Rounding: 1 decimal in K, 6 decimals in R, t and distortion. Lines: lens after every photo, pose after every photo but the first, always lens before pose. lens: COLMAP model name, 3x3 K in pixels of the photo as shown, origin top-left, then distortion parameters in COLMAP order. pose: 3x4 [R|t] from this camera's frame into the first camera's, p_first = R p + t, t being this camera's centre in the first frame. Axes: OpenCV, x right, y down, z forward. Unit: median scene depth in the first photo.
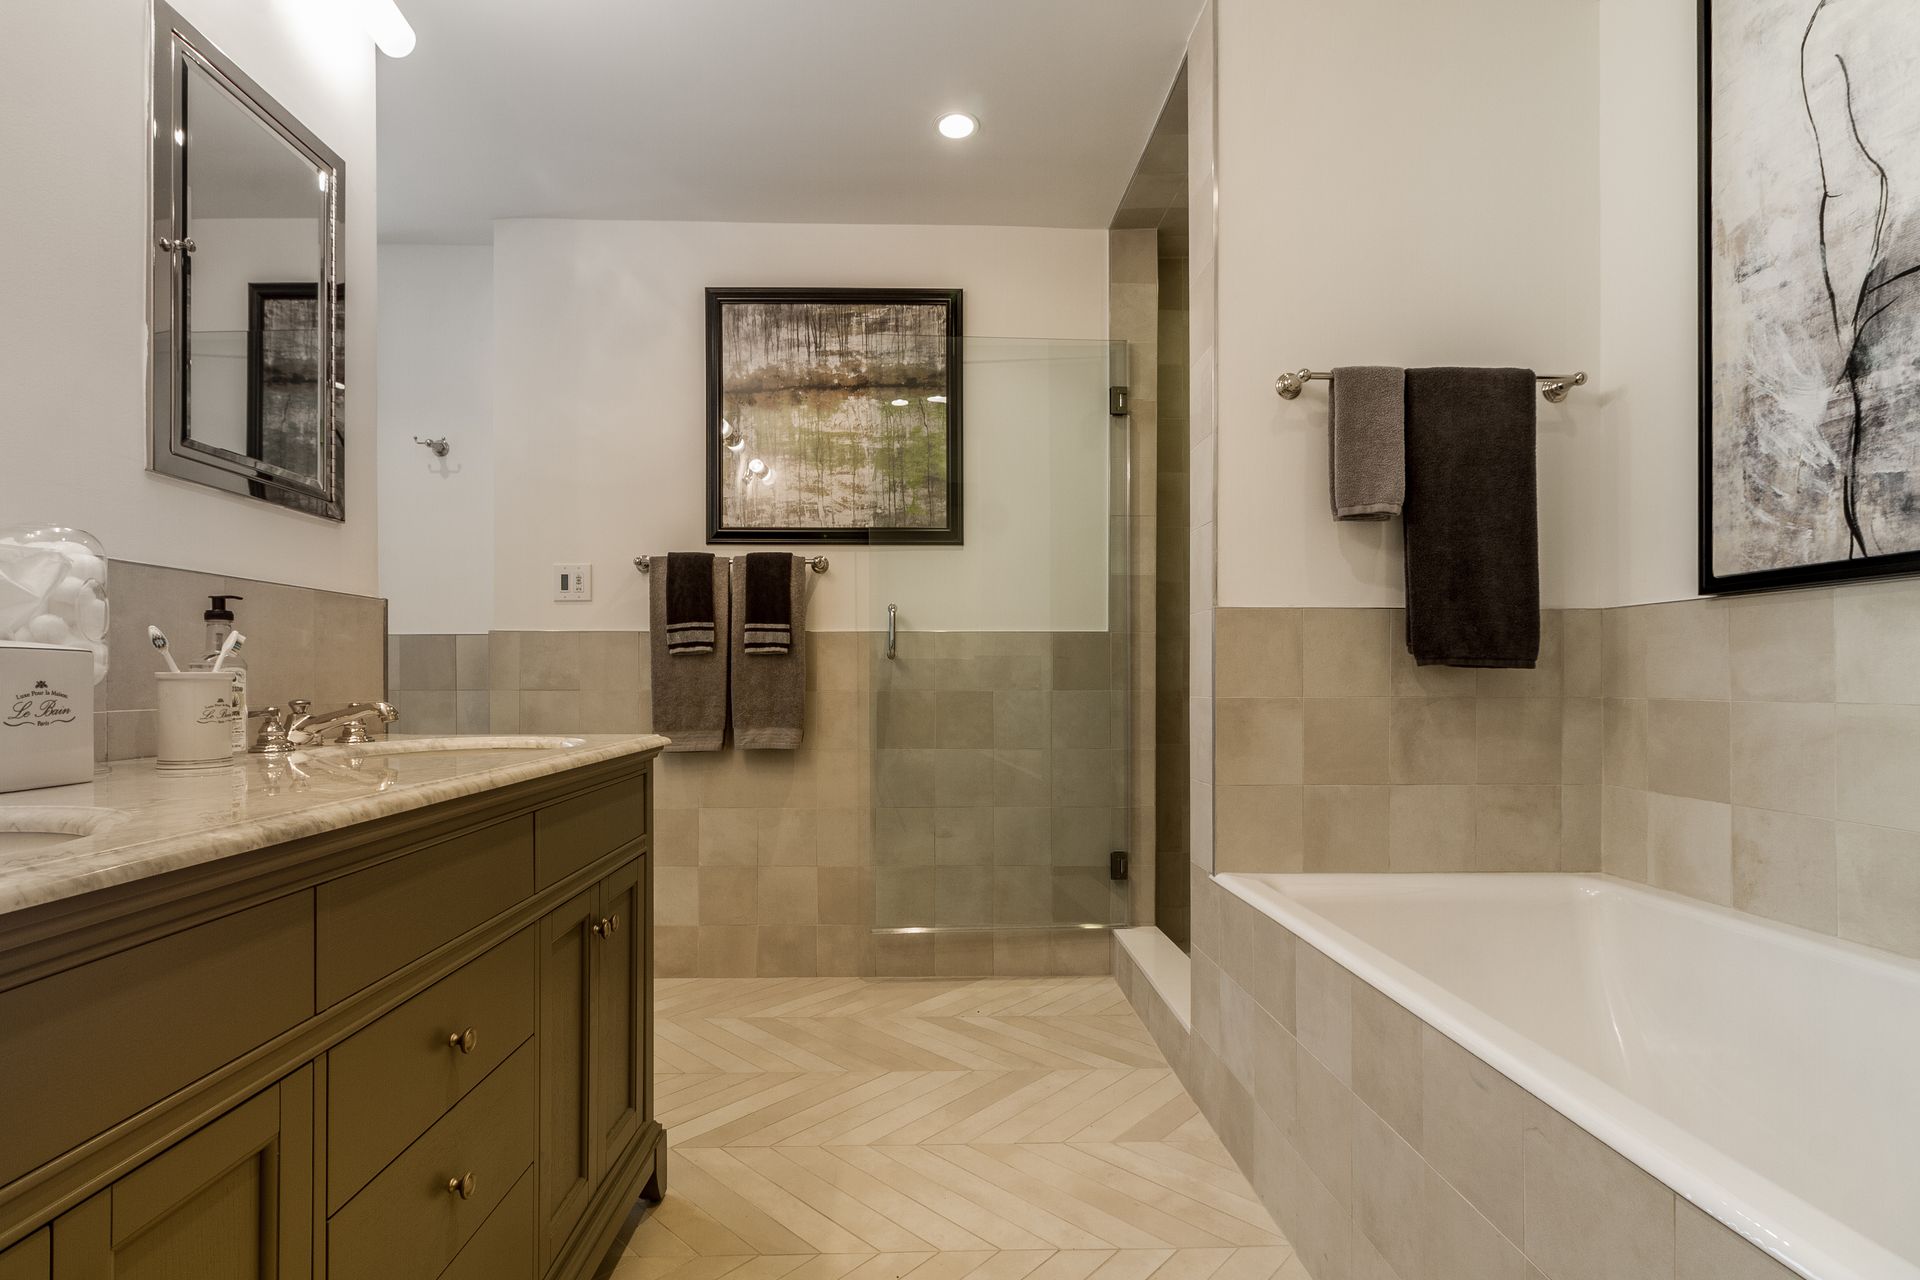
lens RADIAL K [[890.4, 0, 941.8], [0, 890.4, 677.3], [0, 0, 1]] dist [0.008267, -0.001785]
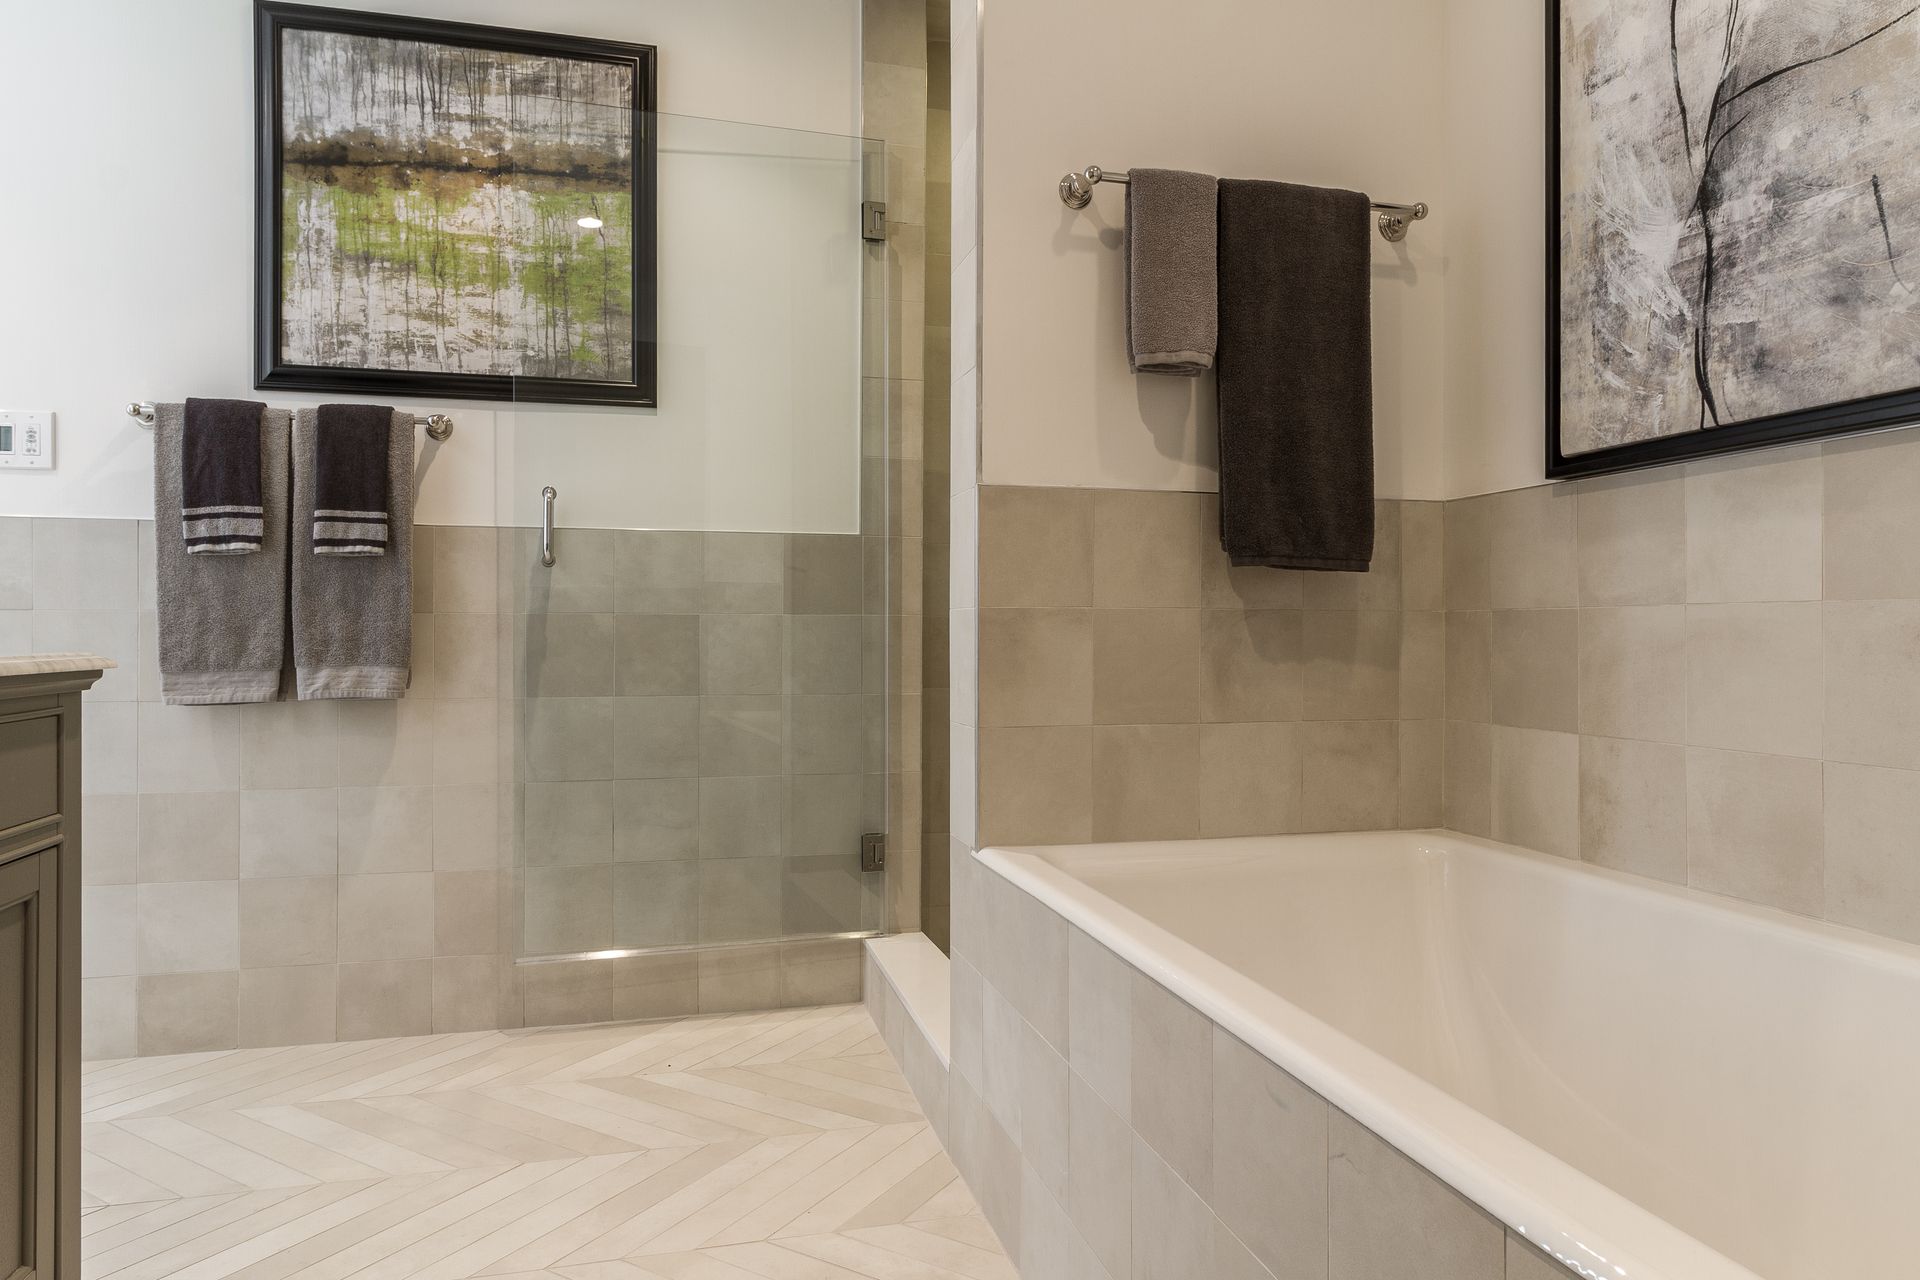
lens RADIAL K [[1159.4, 0, 946.3], [0, 1159.4, 627.6], [0, 0, 1]] dist [0.005240, -0.003856]
pose [[0.975448, 0.003366, 0.220204, 0.087901], [-0.003138, 0.999994, -0.001388, 0.050141], [-0.220207, 0.000663, 0.975453, 0.096887]]
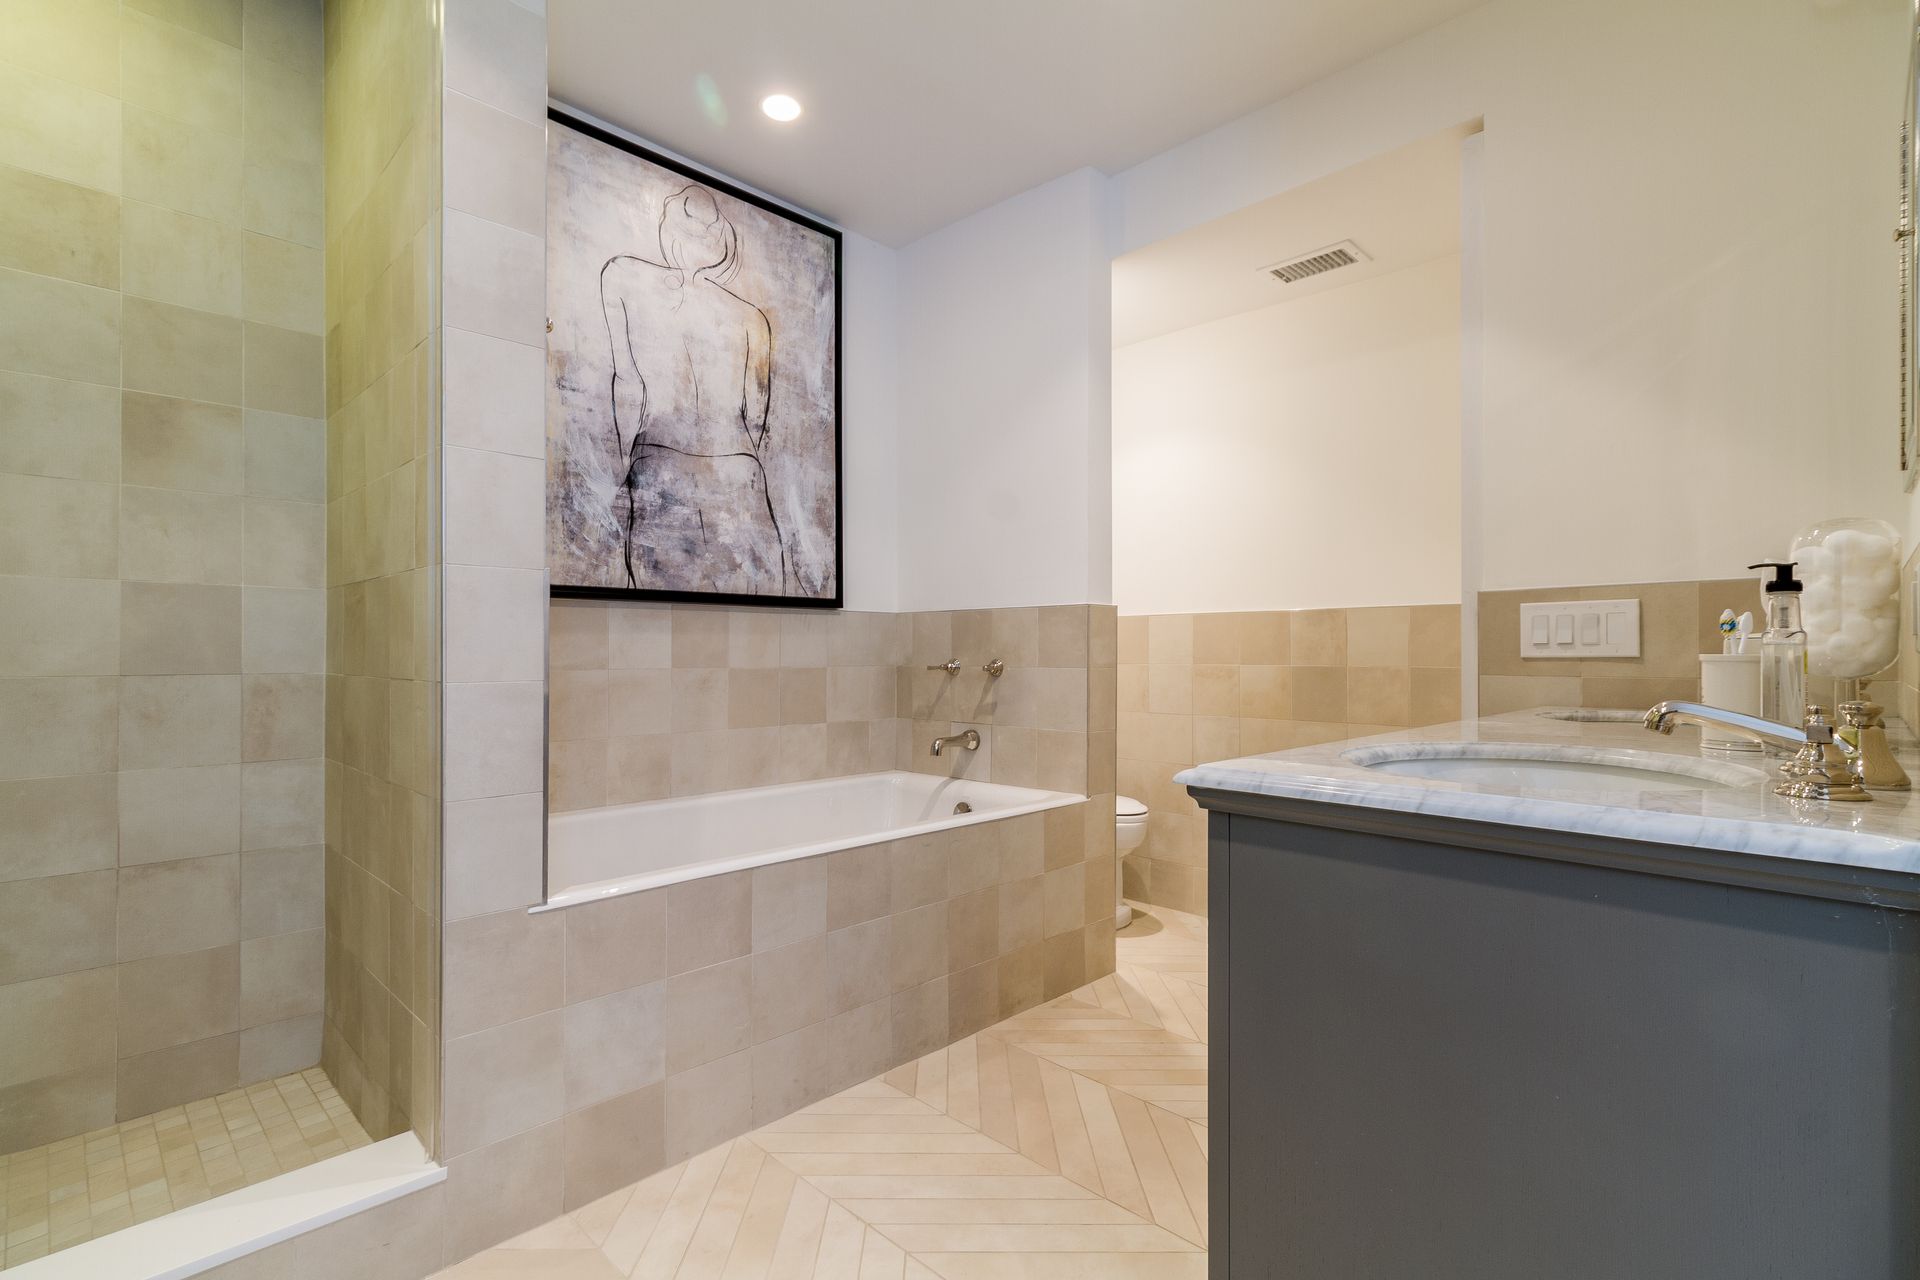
lens RADIAL K [[890.4, 0, 962.0], [0, 890.4, 640.6], [0, 0, 1]] dist [0.008267, -0.001785]
pose [[-0.692626, 0.006799, 0.721265, -0.650211], [-0.003211, 0.999917, -0.012509, -0.007053], [-0.721289, -0.010980, -0.692547, 1.571119]]
